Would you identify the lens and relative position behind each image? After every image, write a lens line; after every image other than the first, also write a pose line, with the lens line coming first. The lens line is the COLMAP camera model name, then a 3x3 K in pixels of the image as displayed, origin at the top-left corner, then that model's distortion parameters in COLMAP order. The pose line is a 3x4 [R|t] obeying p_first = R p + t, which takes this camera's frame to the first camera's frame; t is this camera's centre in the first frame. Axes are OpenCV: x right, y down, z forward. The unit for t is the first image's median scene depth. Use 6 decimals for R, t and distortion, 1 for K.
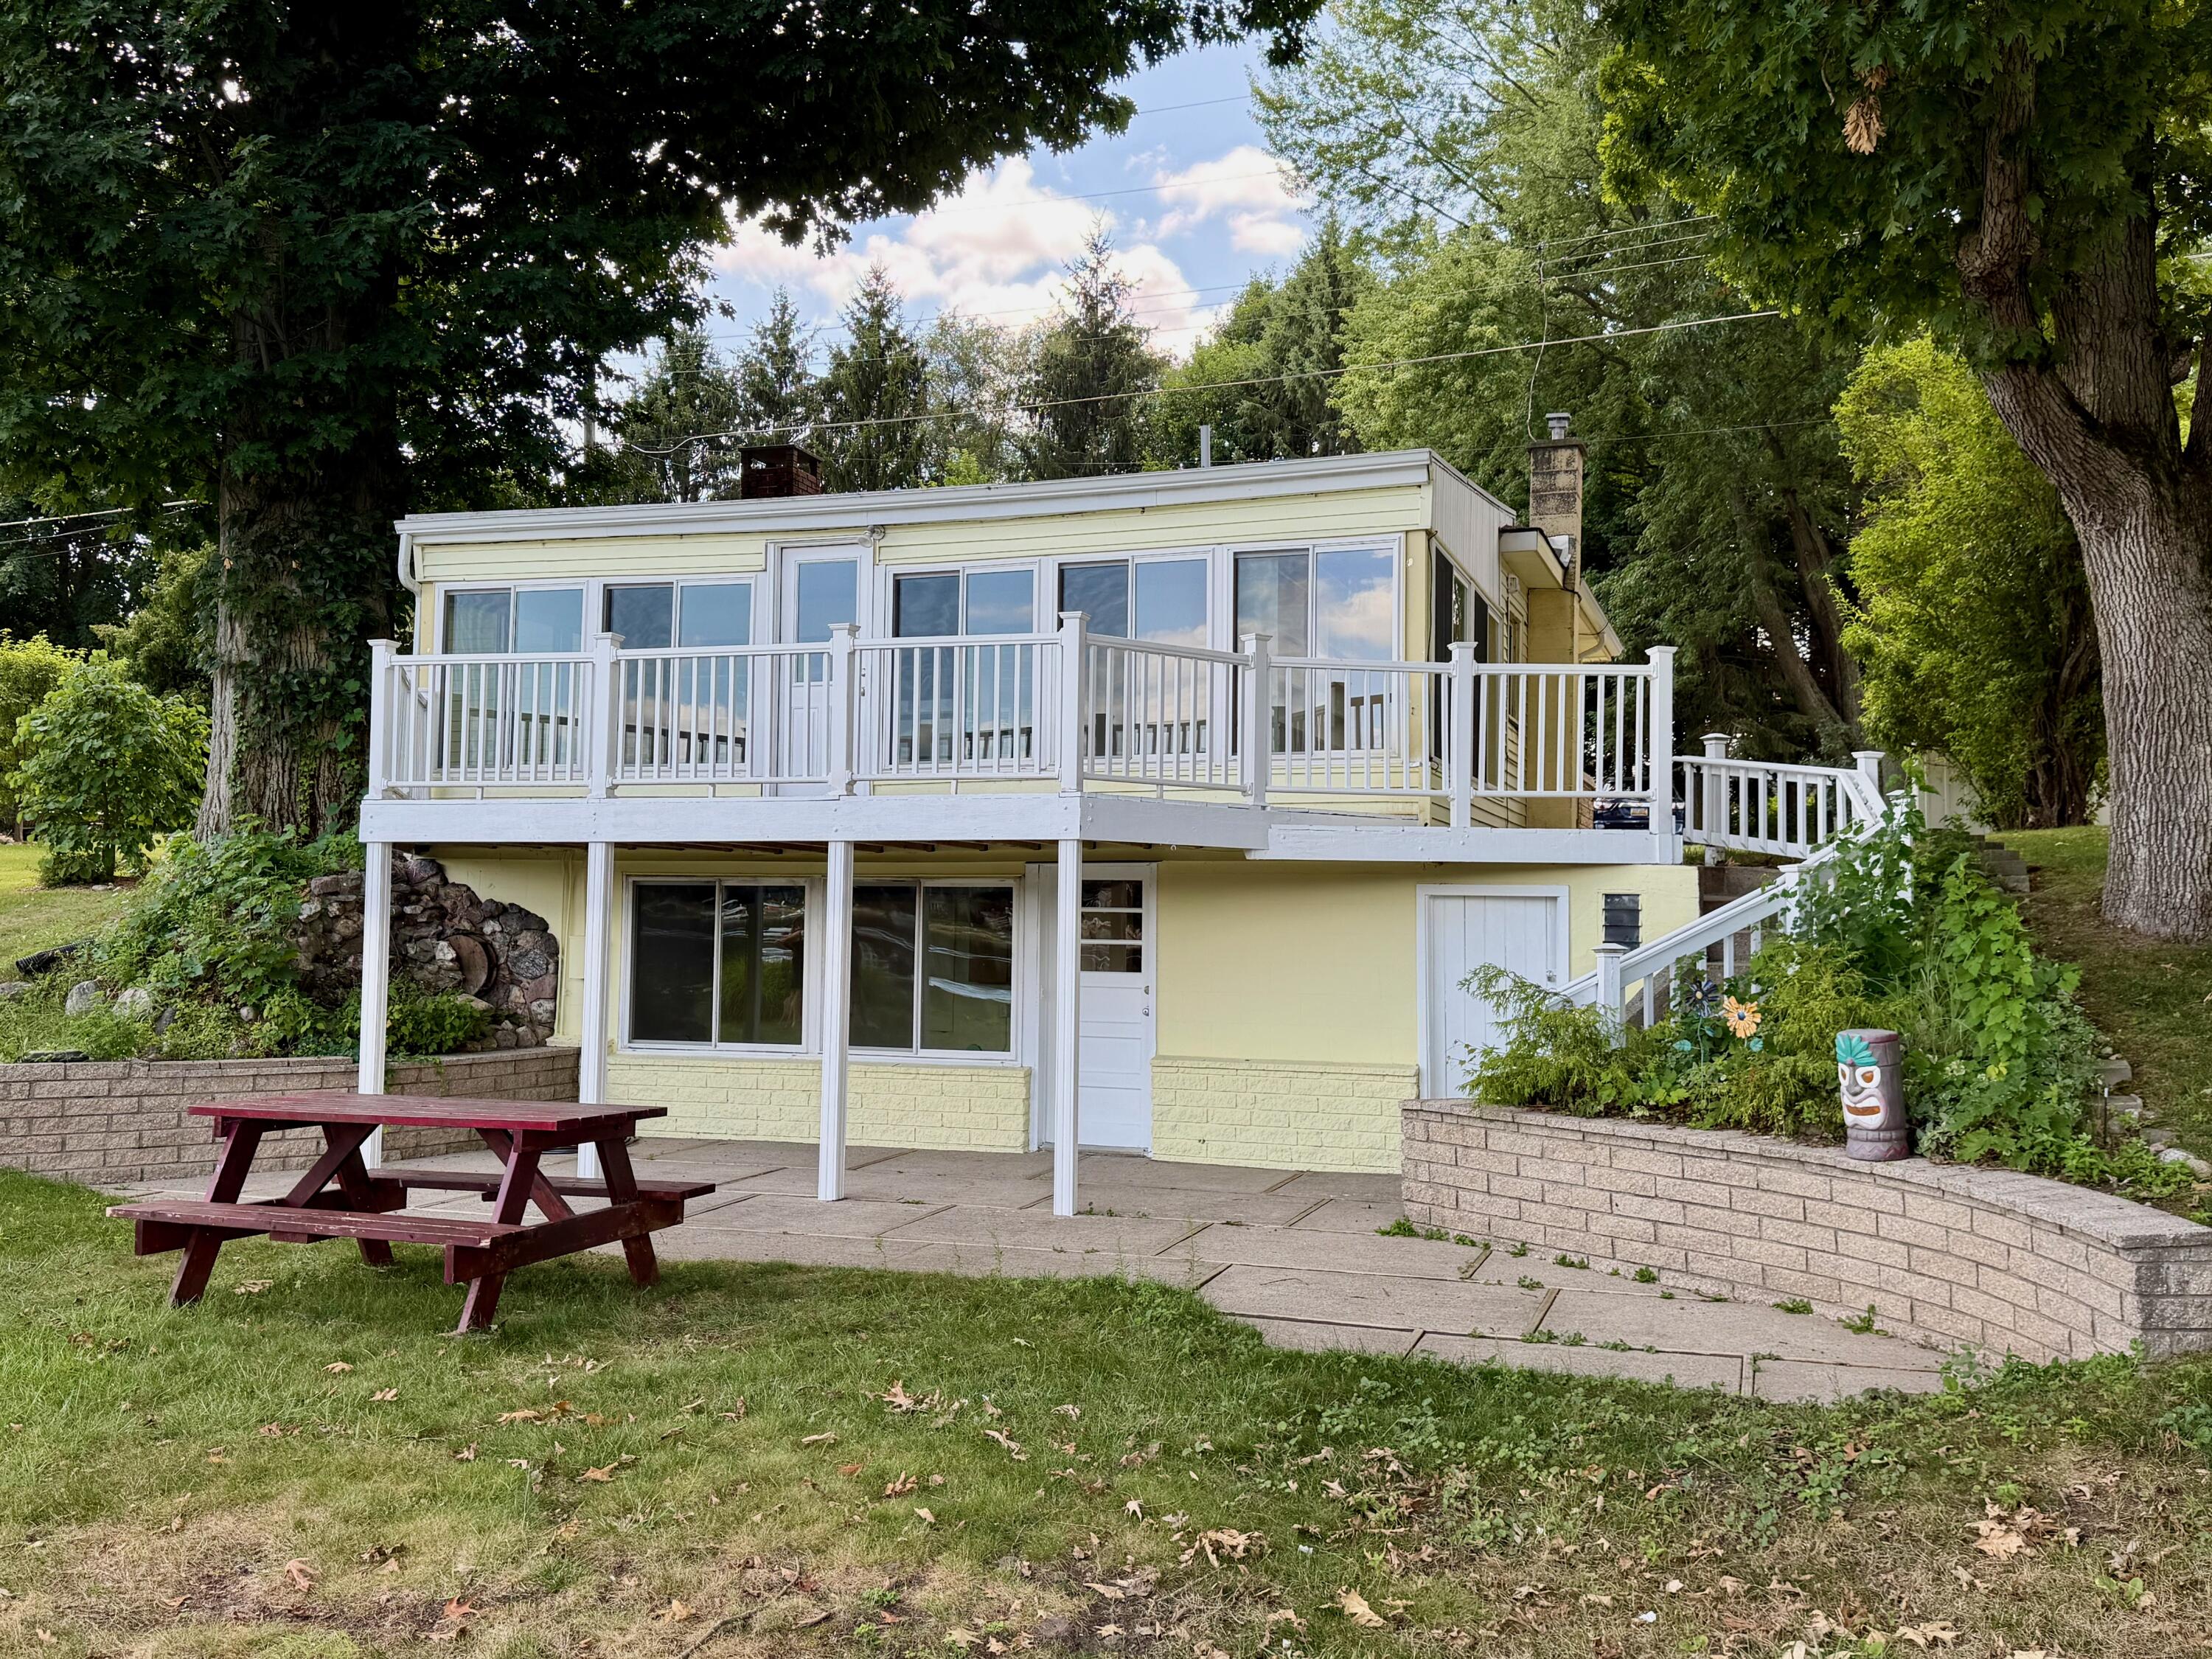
lens RADIAL K [[1941.3, 0, 1100.0], [0, 1941.3, 824.5], [0, 0, 1]] dist [0.077689, -0.105213]
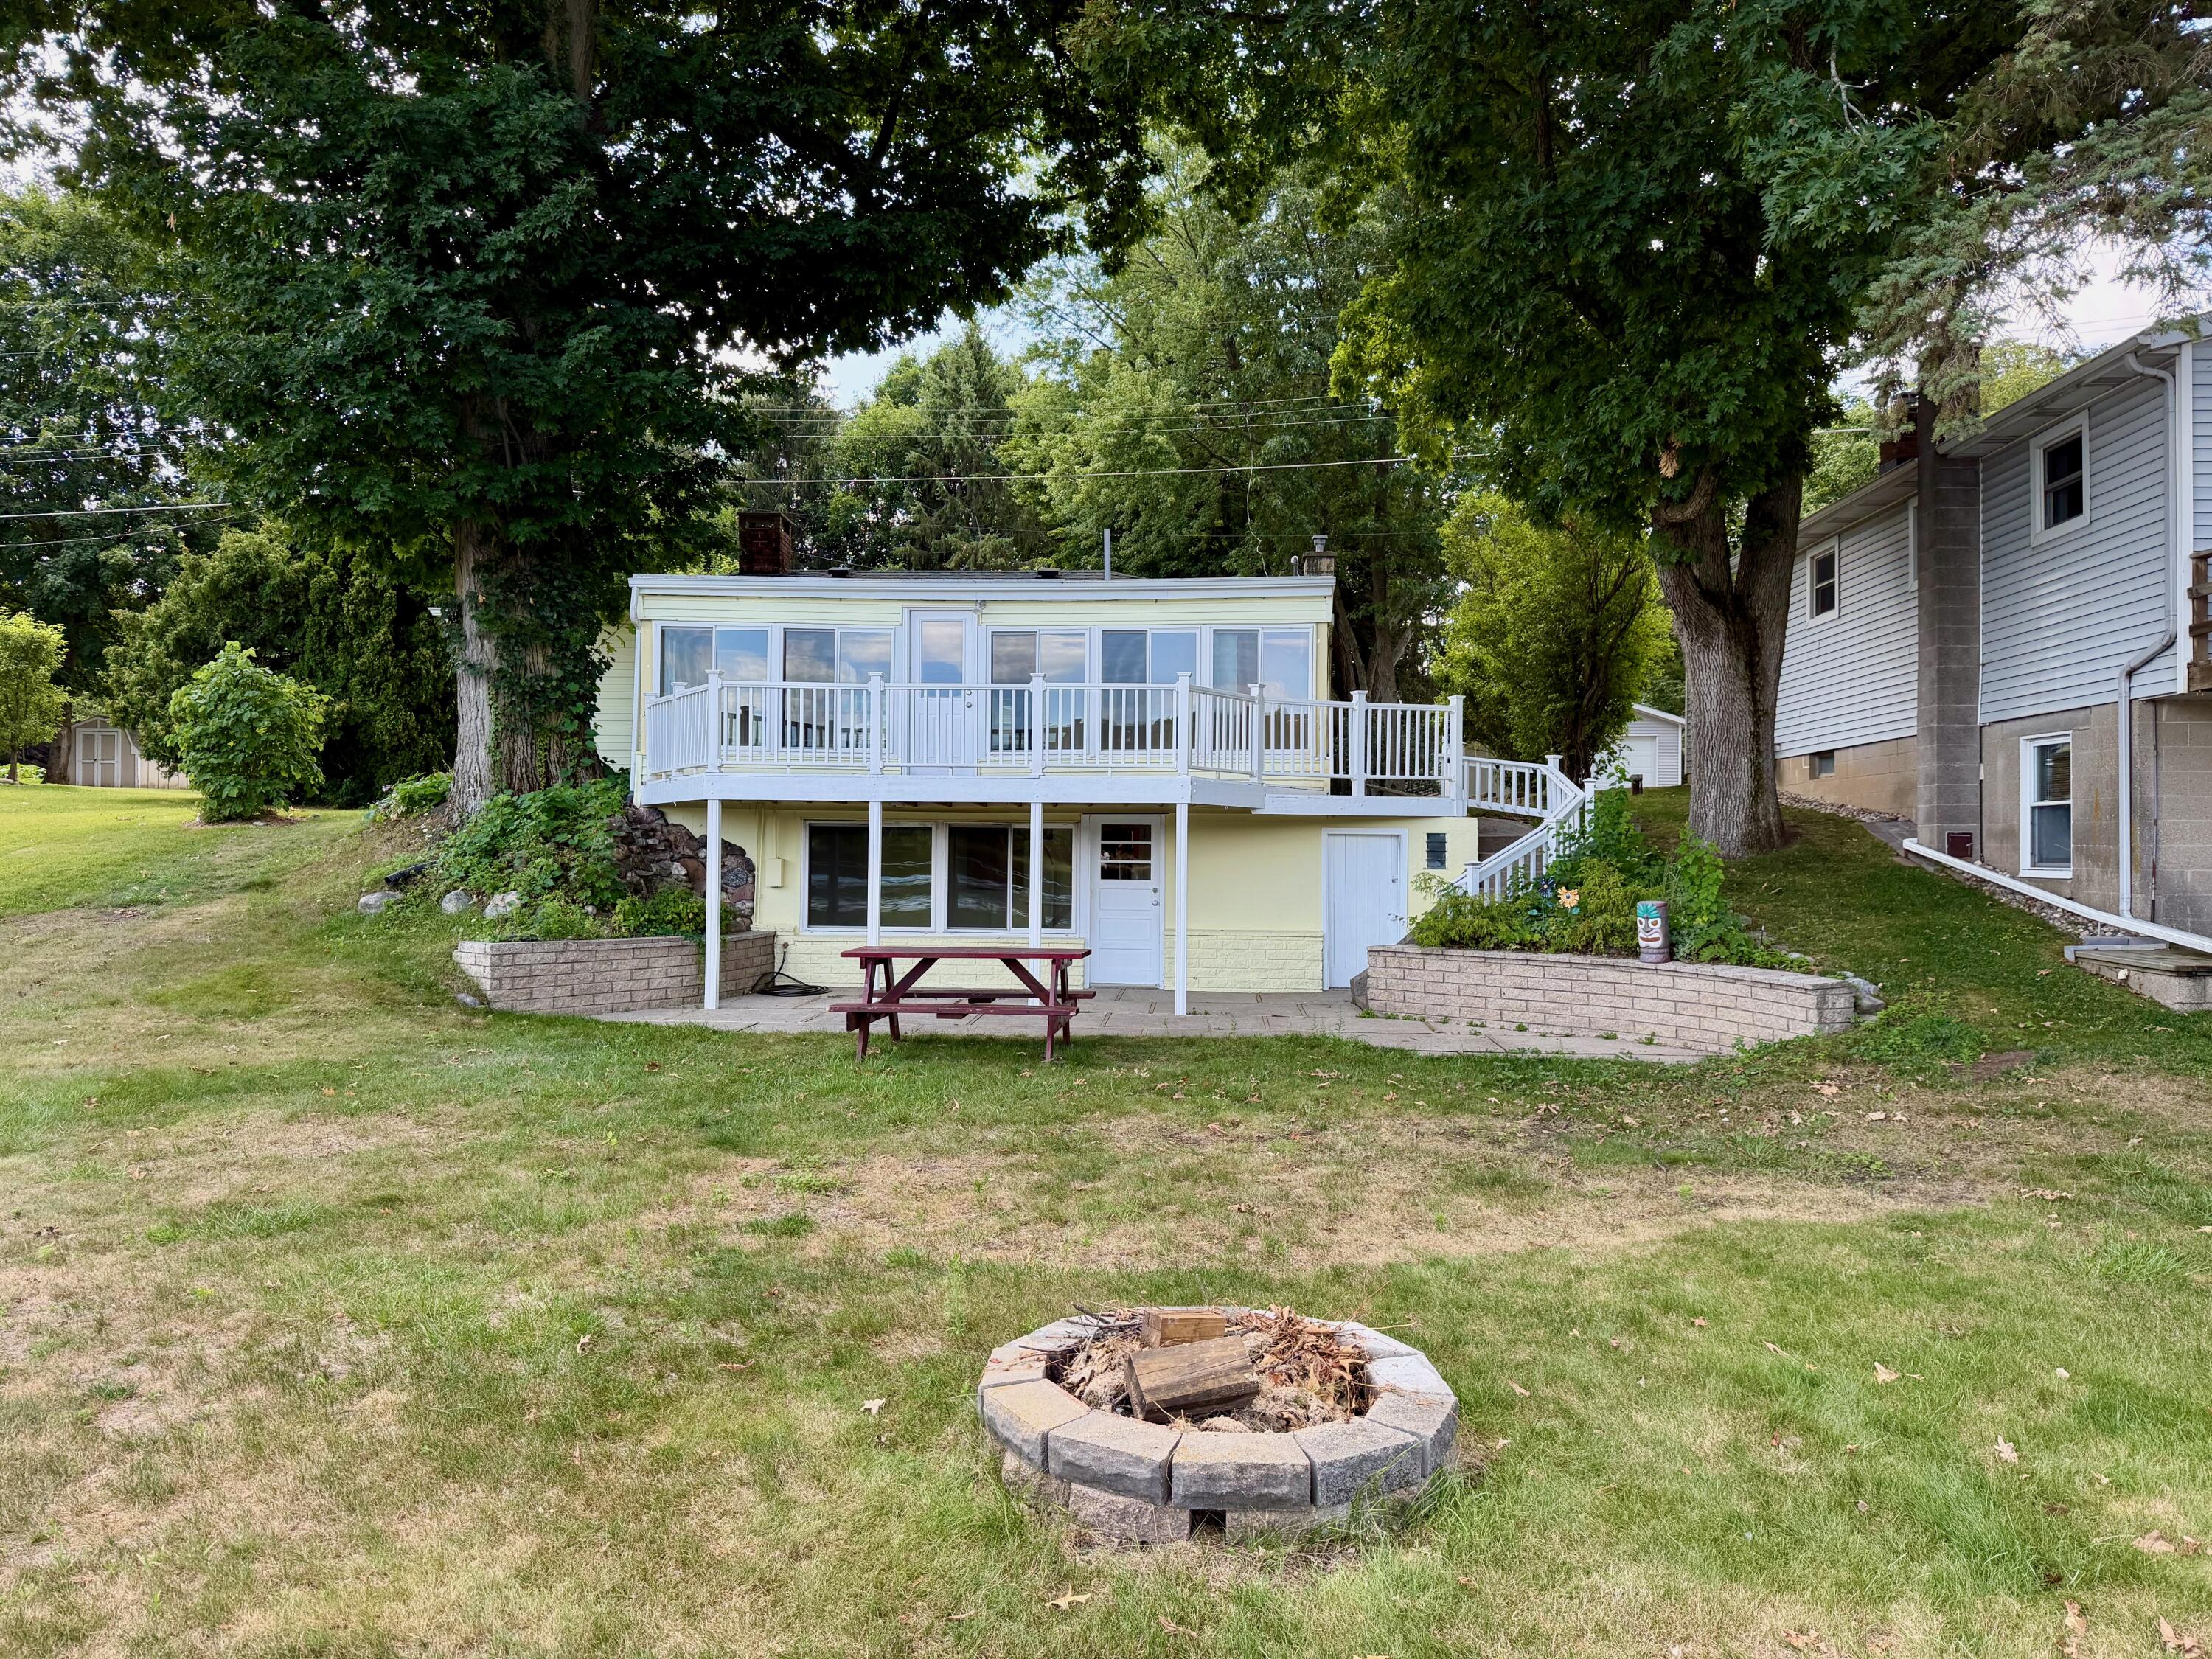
lens RADIAL K [[1538.4, 0, 1117.4], [0, 1538.4, 838.1], [0, 0, 1]] dist [0.077343, -0.103722]
pose [[0.962604, -0.000270, 0.270911, -0.390713], [-0.011689, 0.999027, 0.042527, -0.016208], [-0.270659, -0.044104, 0.961664, -0.275022]]
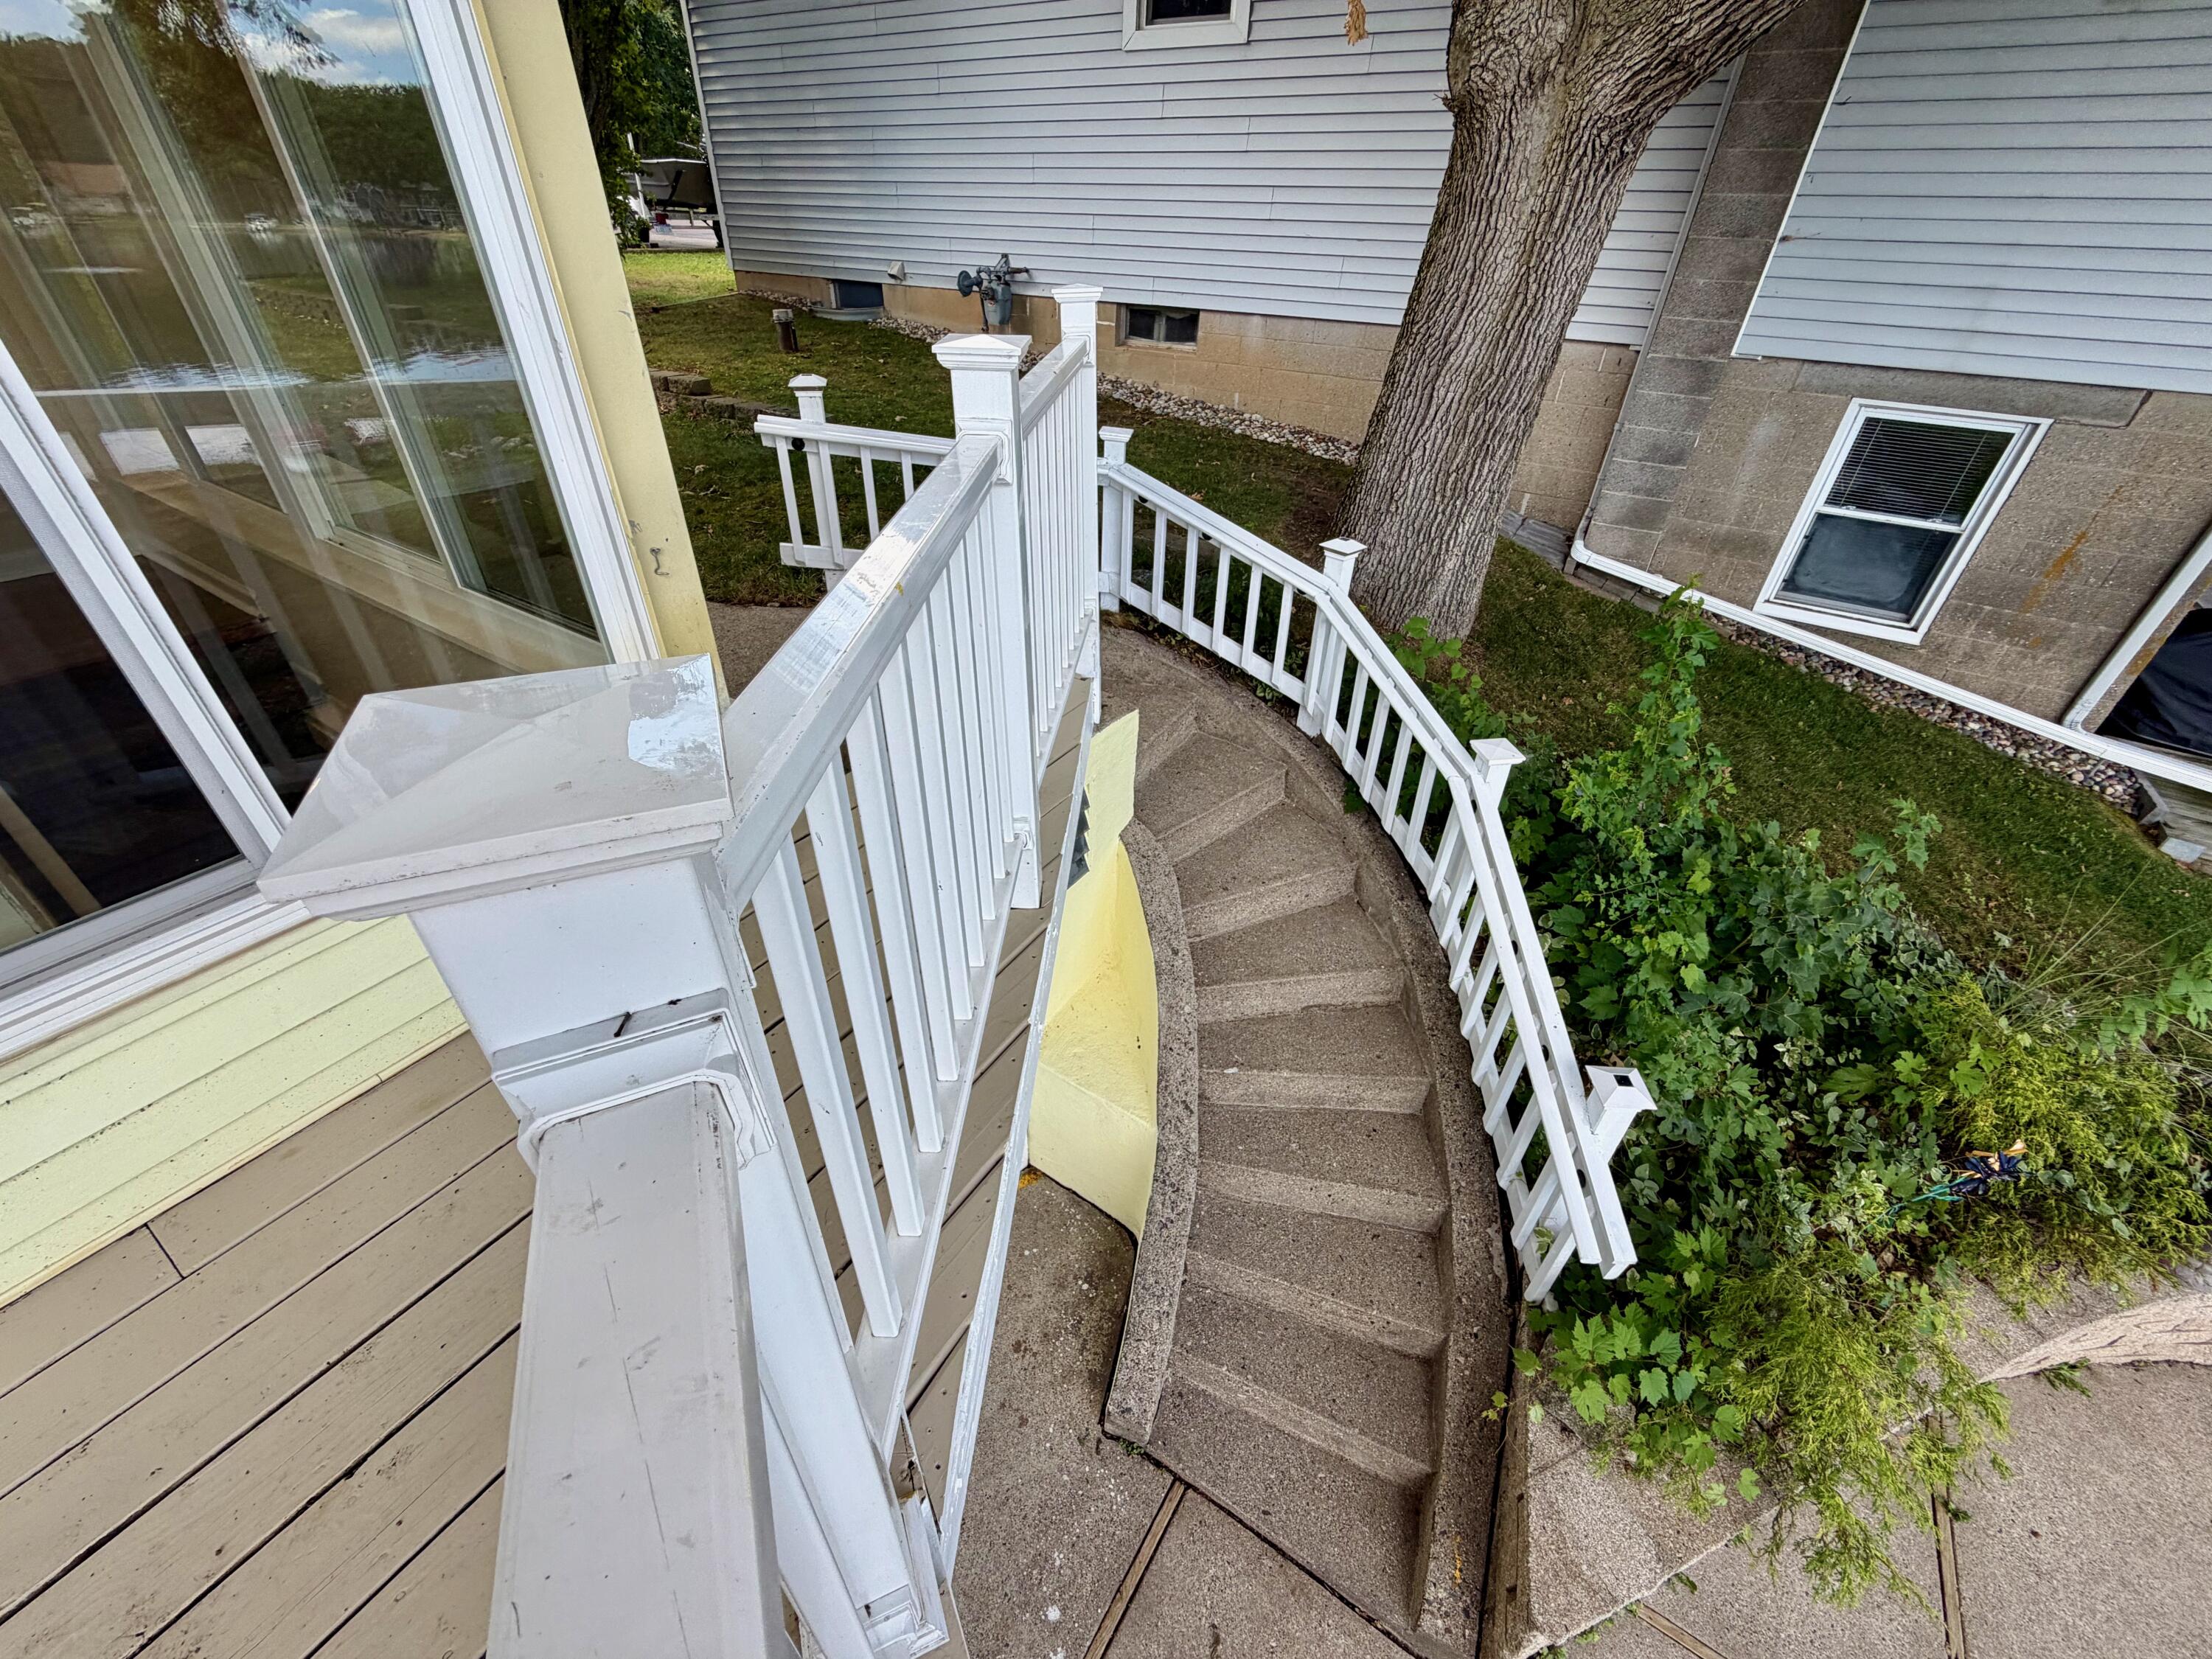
lens RADIAL K [[885.4, 0, 1105.4], [0, 885.4, 821.3], [0, 0, 1]] dist [0.000936, 0.000587]
pose [[0.250810, -0.551673, 0.795456, 0.058821], [-0.076207, 0.807919, 0.584345, -0.108082], [-0.965032, -0.207179, 0.160593, 0.927526]]
